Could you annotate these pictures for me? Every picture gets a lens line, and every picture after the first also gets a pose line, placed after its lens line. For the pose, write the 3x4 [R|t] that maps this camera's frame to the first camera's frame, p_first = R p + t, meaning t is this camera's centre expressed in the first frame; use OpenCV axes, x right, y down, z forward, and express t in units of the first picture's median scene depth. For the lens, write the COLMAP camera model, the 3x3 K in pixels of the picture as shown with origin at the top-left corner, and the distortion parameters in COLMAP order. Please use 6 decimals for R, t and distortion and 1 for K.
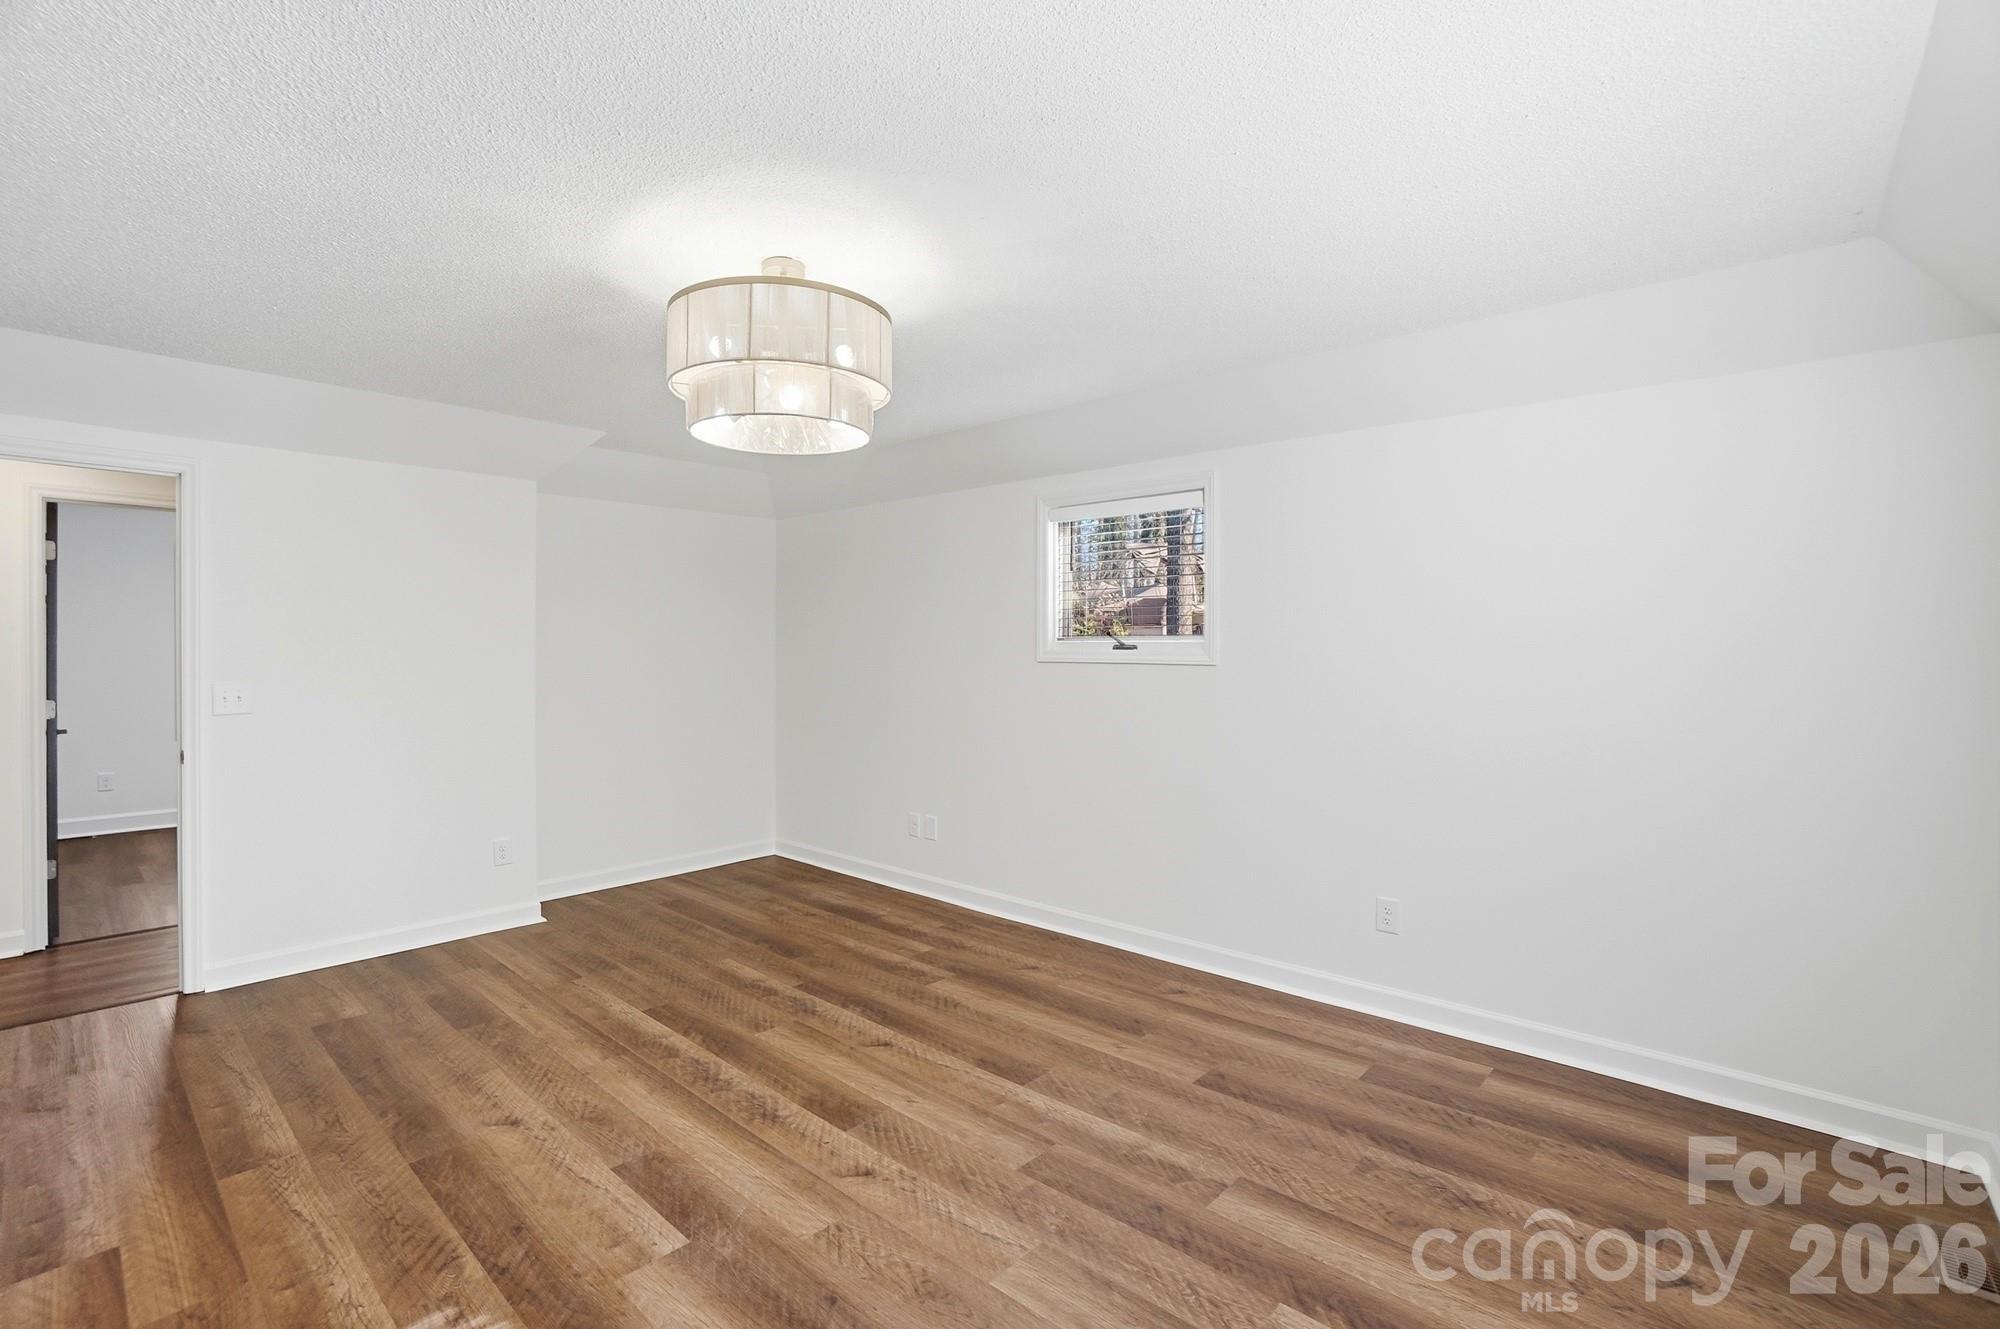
lens RADIAL K [[899.2, 0, 984.9], [0, 899.2, 653.0], [0, 0, 1]] dist [-0.065887, 0.025650]
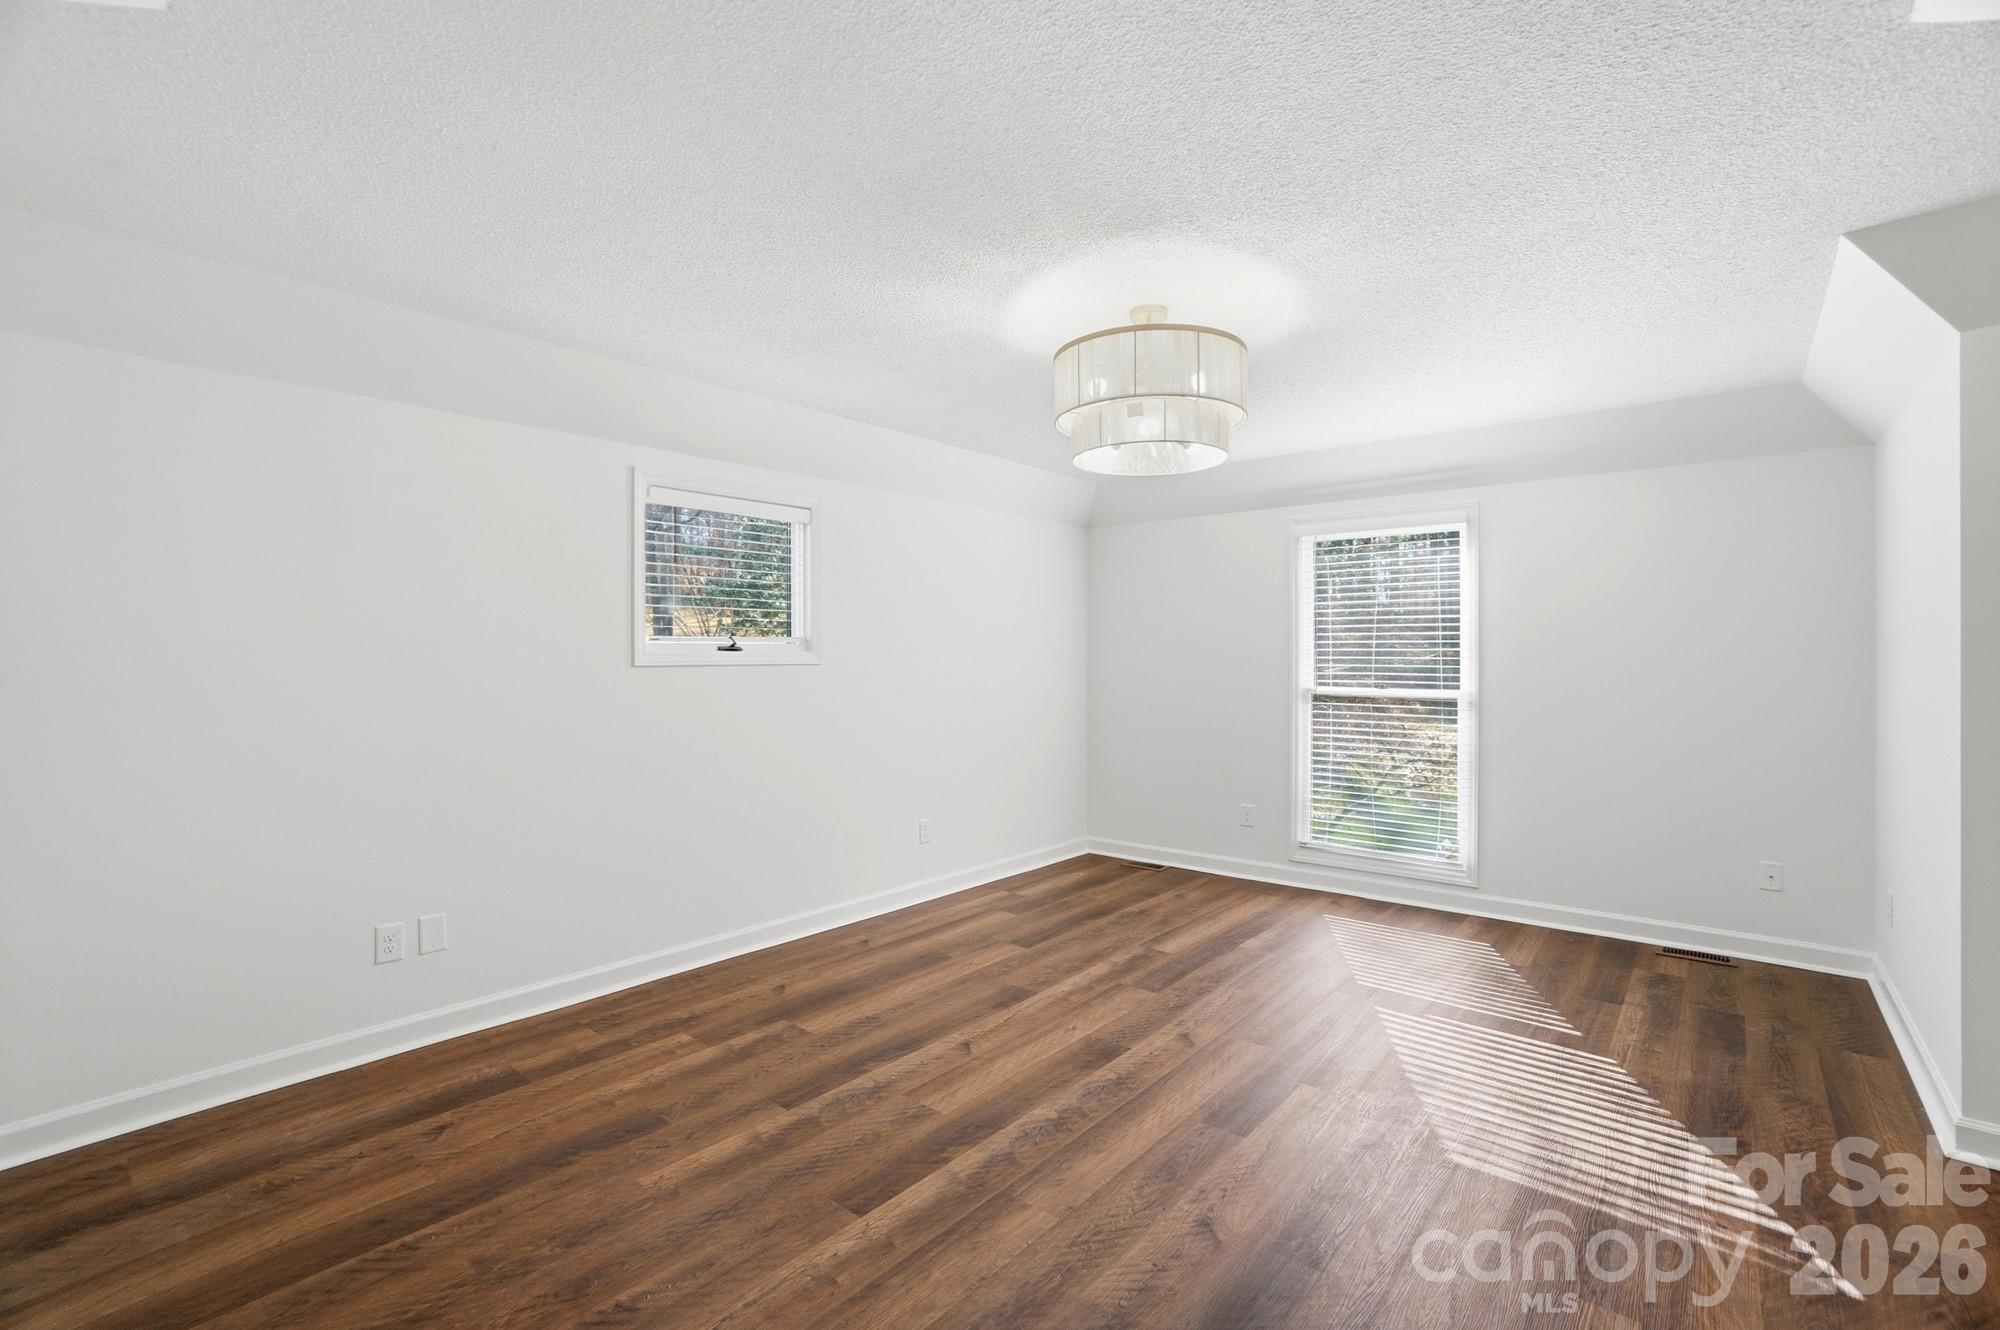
lens RADIAL K [[899.2, 0, 984.9], [0, 899.2, 653.5], [0, 0, 1]] dist [-0.065887, 0.025650]
pose [[-0.031133, -0.000294, 0.999515, -1.070642], [0.010685, 0.999943, 0.000627, 0.001877], [-0.999458, 0.010700, -0.031128, 0.970721]]
